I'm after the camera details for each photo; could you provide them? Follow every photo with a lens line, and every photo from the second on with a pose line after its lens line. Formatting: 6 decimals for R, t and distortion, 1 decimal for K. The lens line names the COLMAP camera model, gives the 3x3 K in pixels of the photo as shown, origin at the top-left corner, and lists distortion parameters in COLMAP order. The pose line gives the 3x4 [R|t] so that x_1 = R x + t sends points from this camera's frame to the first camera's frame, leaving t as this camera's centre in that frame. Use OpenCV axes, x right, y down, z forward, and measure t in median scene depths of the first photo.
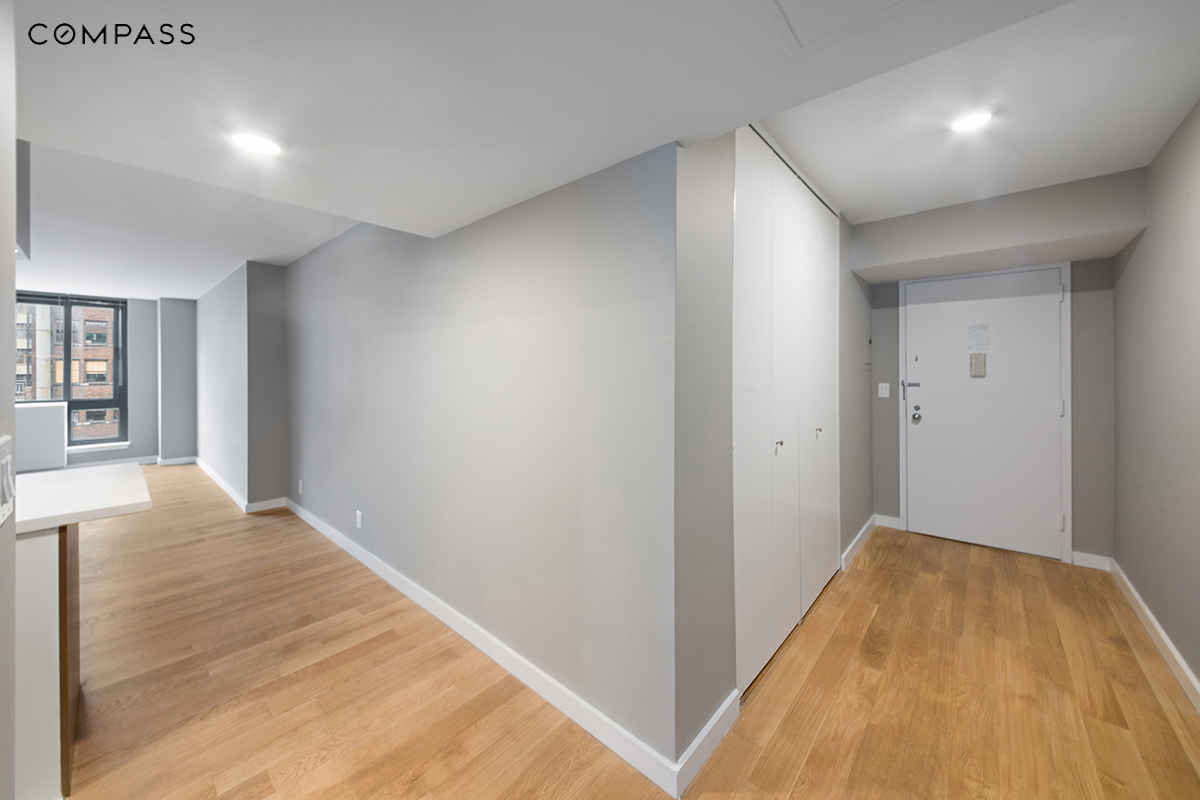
lens RADIAL K [[431.2, 0, 597.7], [0, 431.2, 368.8], [0, 0, 1]] dist [0.000385, -0.000030]
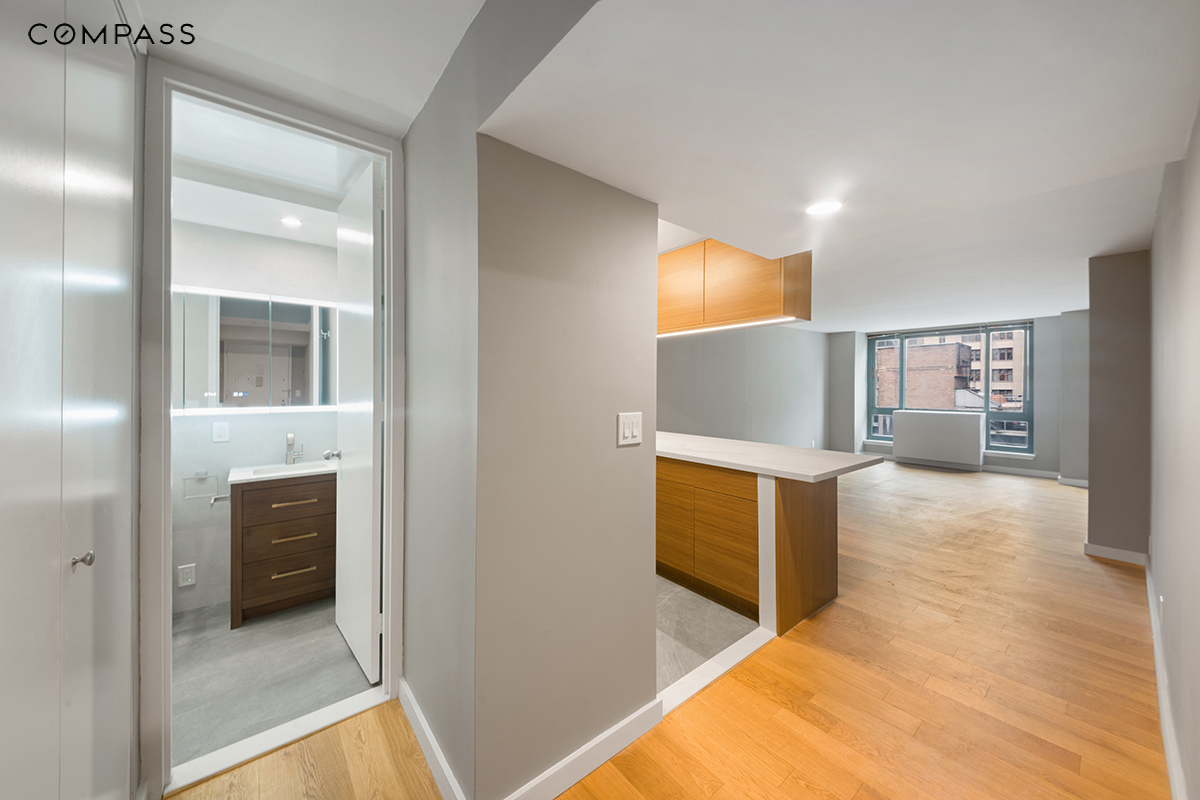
lens RADIAL K [[431.5, 0, 602.8], [0, 431.5, 388.4], [0, 0, 1]] dist [0.001155, -0.000160]
pose [[-0.154560, 0.005446, -0.987968, 0.126912], [0.004093, 0.999980, 0.004871, -0.000982], [0.987975, -0.003291, -0.154579, 0.129214]]
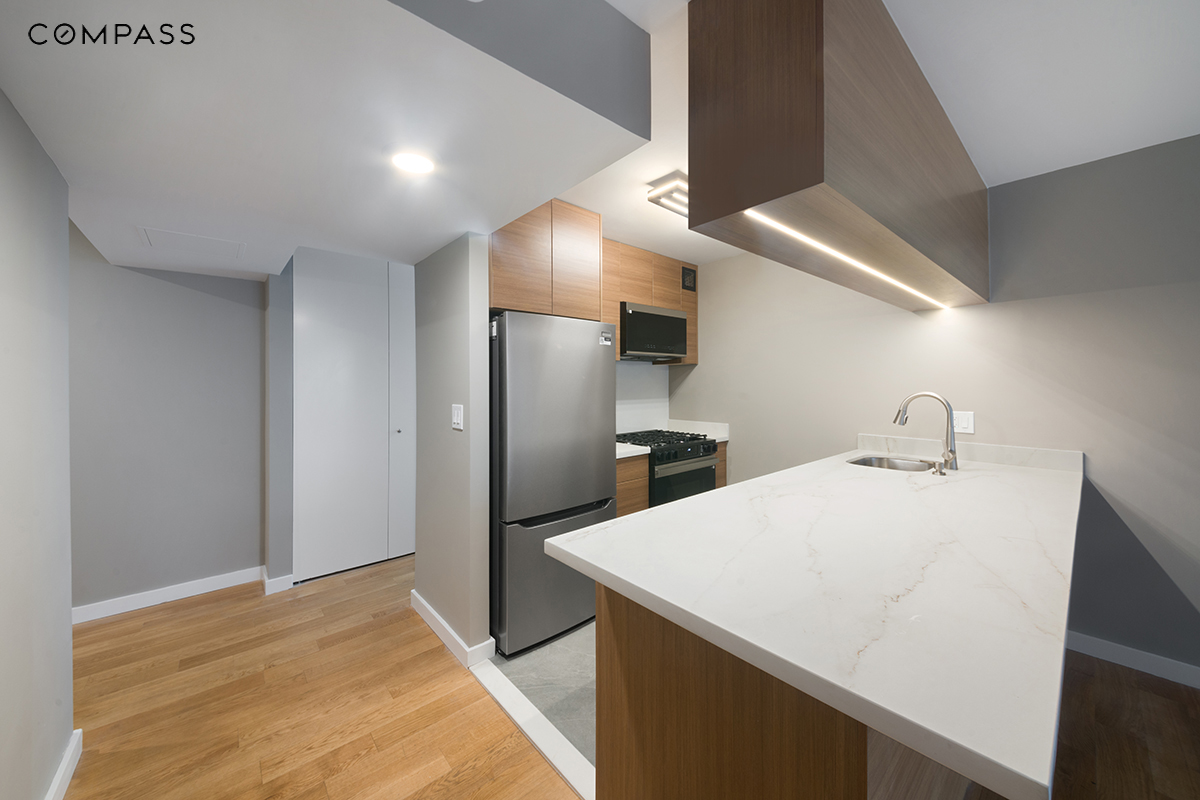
lens RADIAL K [[431.5, 0, 602.8], [0, 431.5, 388.4], [0, 0, 1]] dist [0.001155, -0.000160]
pose [[-0.992209, 0.002810, 0.124549, -0.297002], [0.002789, 0.999996, -0.000341, -0.001774], [-0.124549, 0.000009, -0.992213, 0.438989]]
